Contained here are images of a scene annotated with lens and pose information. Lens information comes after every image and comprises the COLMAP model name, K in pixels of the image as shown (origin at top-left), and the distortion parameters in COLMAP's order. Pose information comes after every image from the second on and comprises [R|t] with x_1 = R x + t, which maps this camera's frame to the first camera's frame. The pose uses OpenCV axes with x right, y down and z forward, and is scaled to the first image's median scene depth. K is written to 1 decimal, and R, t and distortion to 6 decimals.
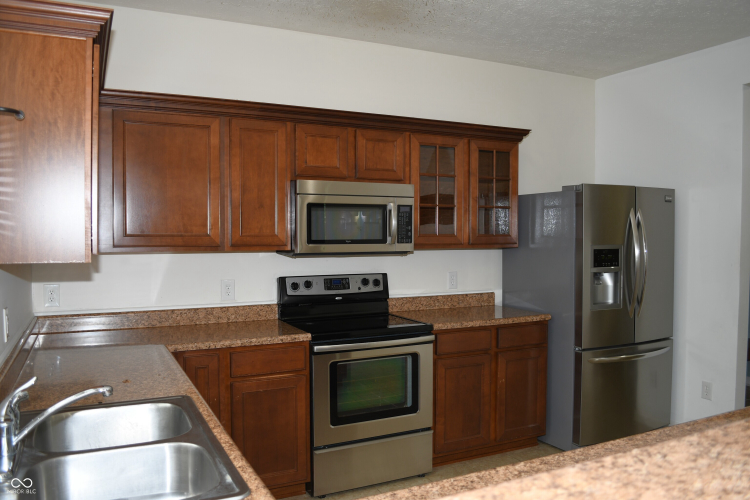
lens RADIAL K [[596.8, 0, 375.0], [0, 596.8, 250.0], [0, 0, 1]] dist [-0.069347, 0.015479]
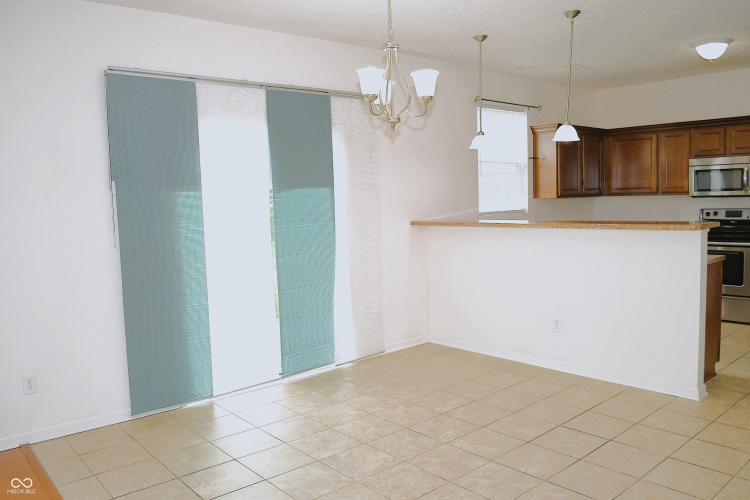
lens RADIAL K [[596.8, 0, 375.0], [0, 596.8, 250.0], [0, 0, 1]] dist [-0.069347, 0.015479]
pose [[0.247679, 0.081134, -0.965439, 1.379691], [0.006145, 0.996336, 0.085307, 0.010690], [0.968823, -0.027061, 0.246273, -0.460757]]
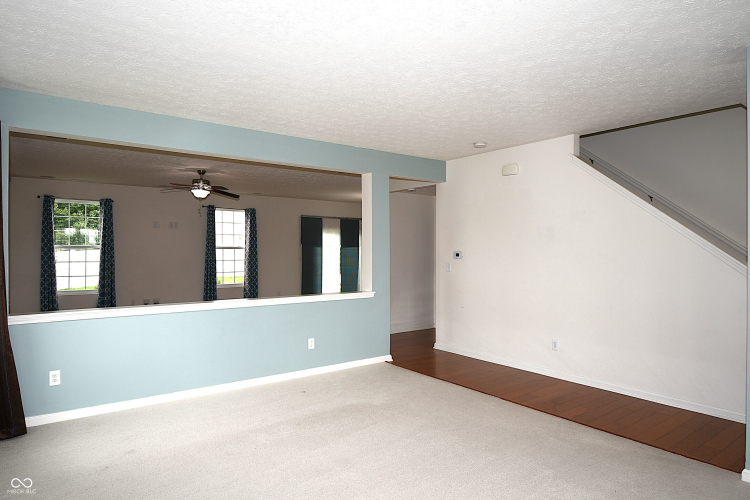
lens RADIAL K [[445.9, 0, 375.0], [0, 445.9, 250.0], [0, 0, 1]] dist [0.001600, -0.001877]
pose [[0.161924, -0.003377, -0.986797, 3.367977], [-0.026614, 0.999615, -0.007788, 0.027369], [0.986444, 0.027523, 0.161772, -0.641524]]
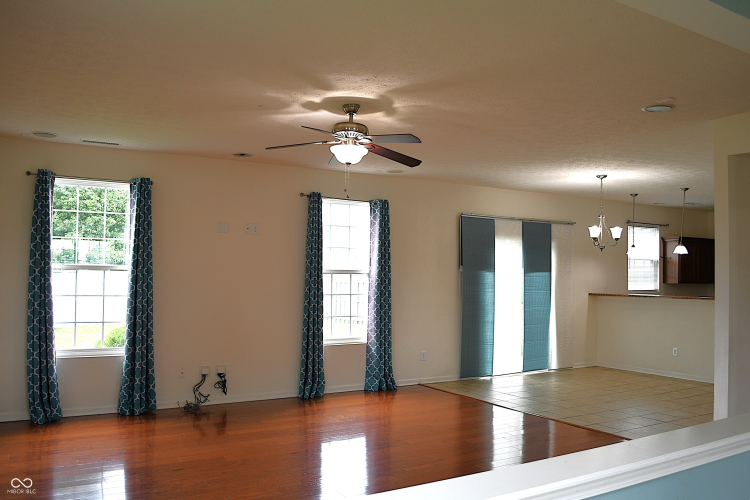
lens RADIAL K [[596.8, 0, 375.0], [0, 596.8, 250.0], [0, 0, 1]] dist [-0.069347, 0.015479]
pose [[0.061772, -0.042106, -0.997202, 2.493201], [-0.036633, 0.998341, -0.044424, 0.029399], [0.997418, 0.039275, 0.060127, -1.109754]]
